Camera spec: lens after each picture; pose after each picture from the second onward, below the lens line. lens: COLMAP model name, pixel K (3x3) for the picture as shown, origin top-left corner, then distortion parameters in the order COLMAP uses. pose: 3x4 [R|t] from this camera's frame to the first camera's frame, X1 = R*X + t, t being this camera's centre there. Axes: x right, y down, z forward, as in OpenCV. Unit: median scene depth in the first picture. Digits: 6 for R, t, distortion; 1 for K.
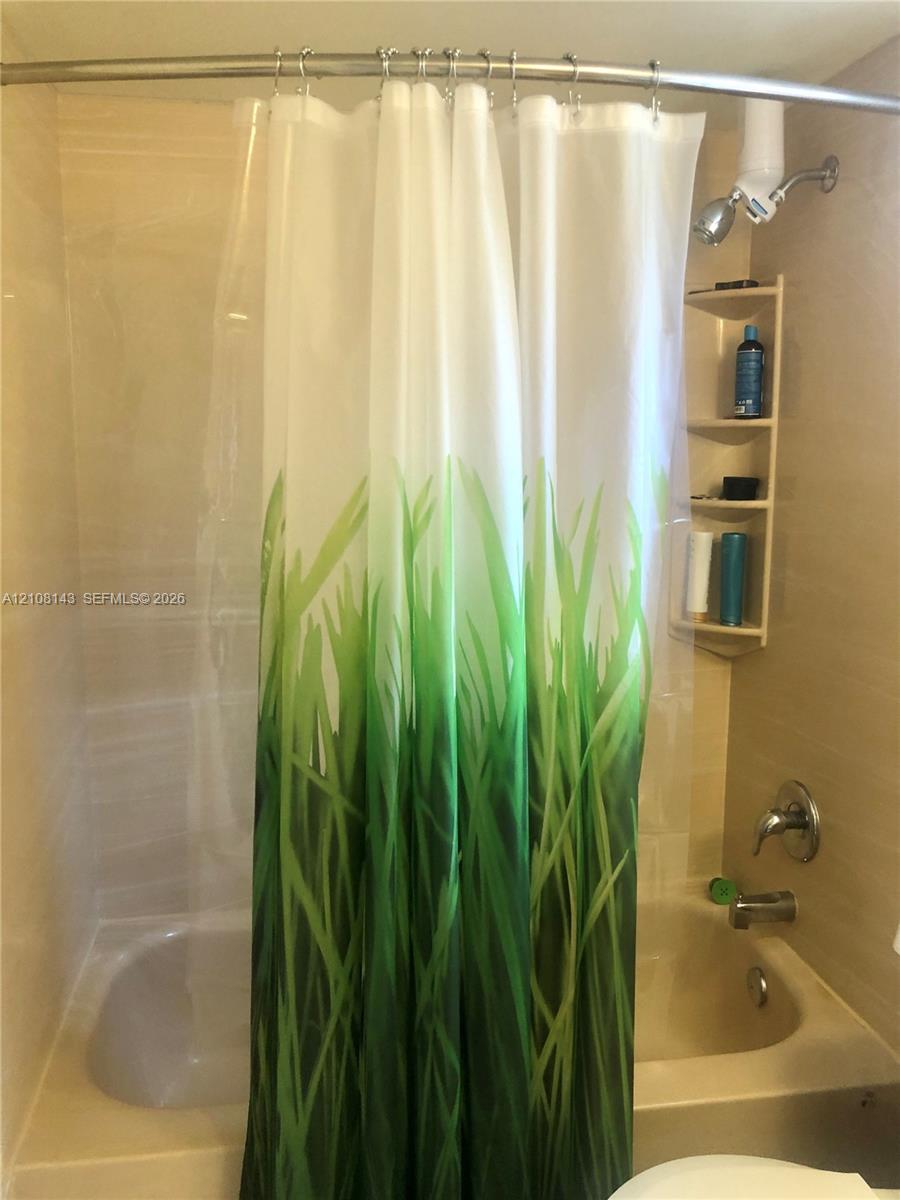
lens RADIAL K [[981.9, 0, 448.1], [0, 981.9, 593.6], [0, 0, 1]] dist [0.052912, -0.087122]
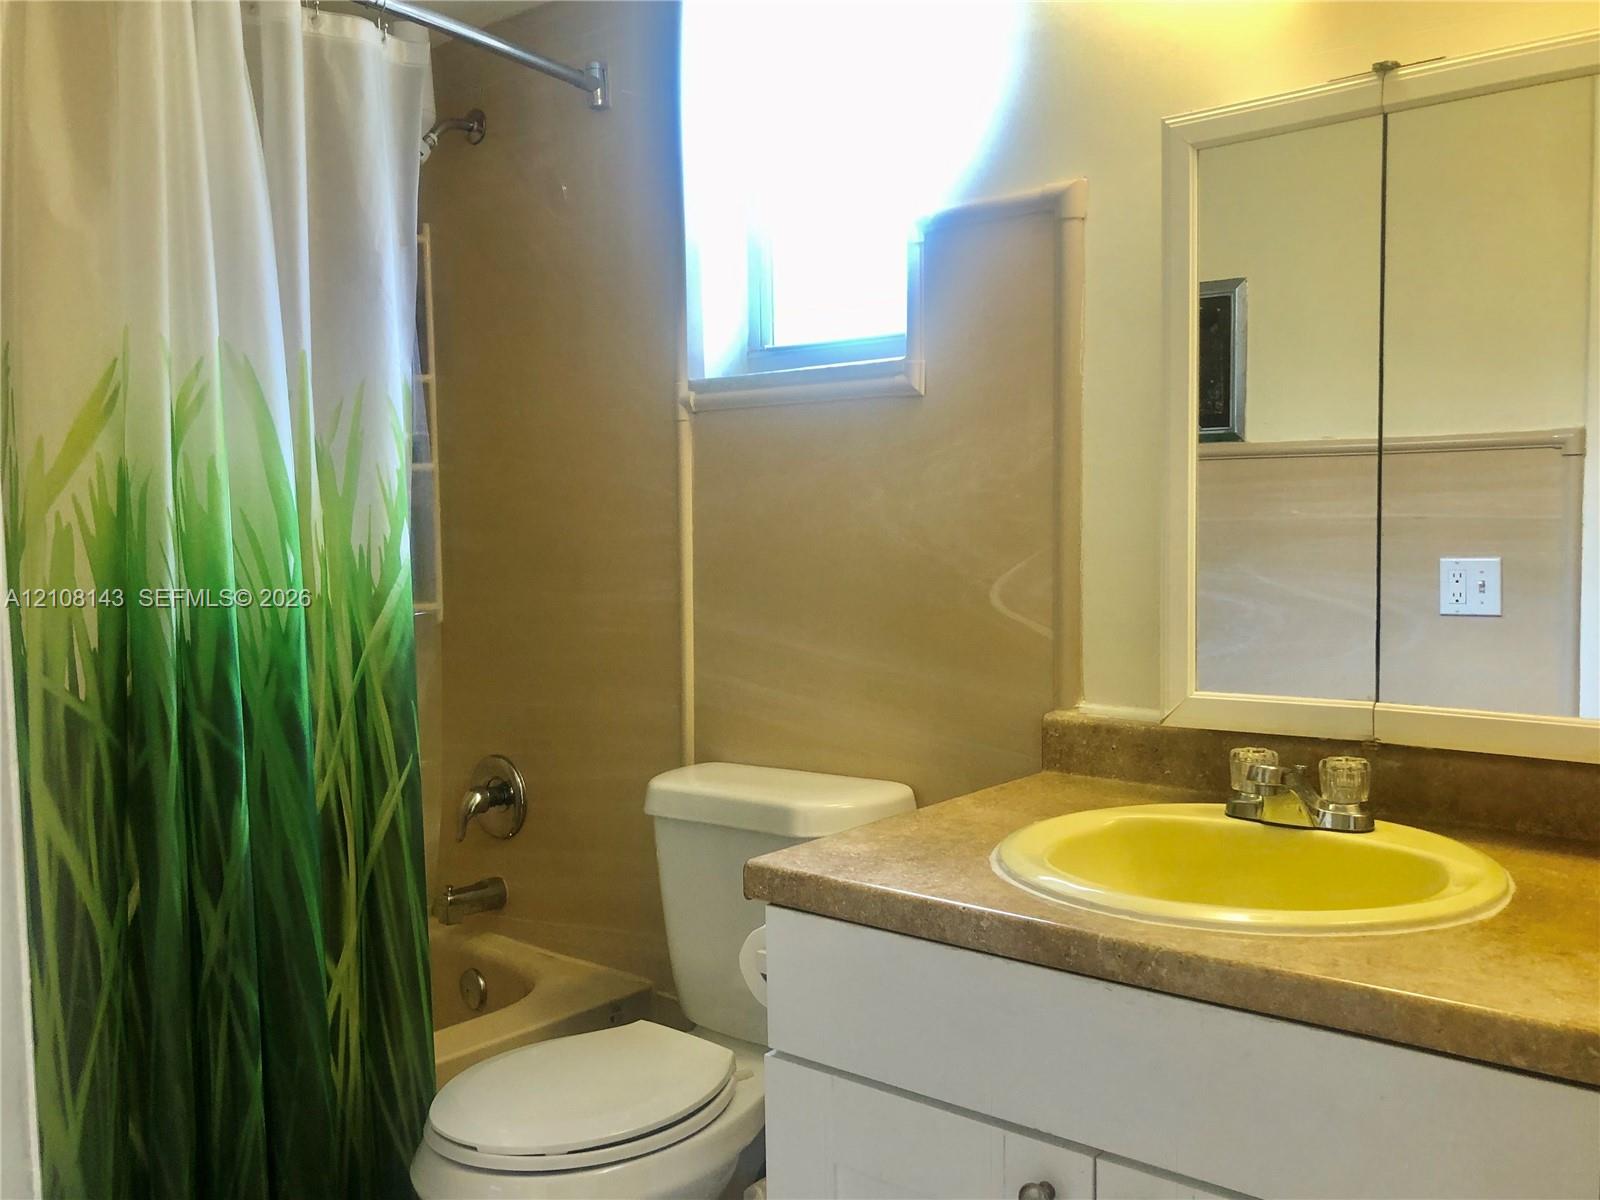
lens RADIAL K [[1309.1, 0, 799.7], [0, 1309.1, 592.0], [0, 0, 1]] dist [0.052912, -0.087122]
pose [[0.772902, -0.062727, 0.631417, -0.348269], [0.109620, 0.993339, -0.035501, 0.191089], [-0.624985, 0.096654, 0.774630, -0.288925]]
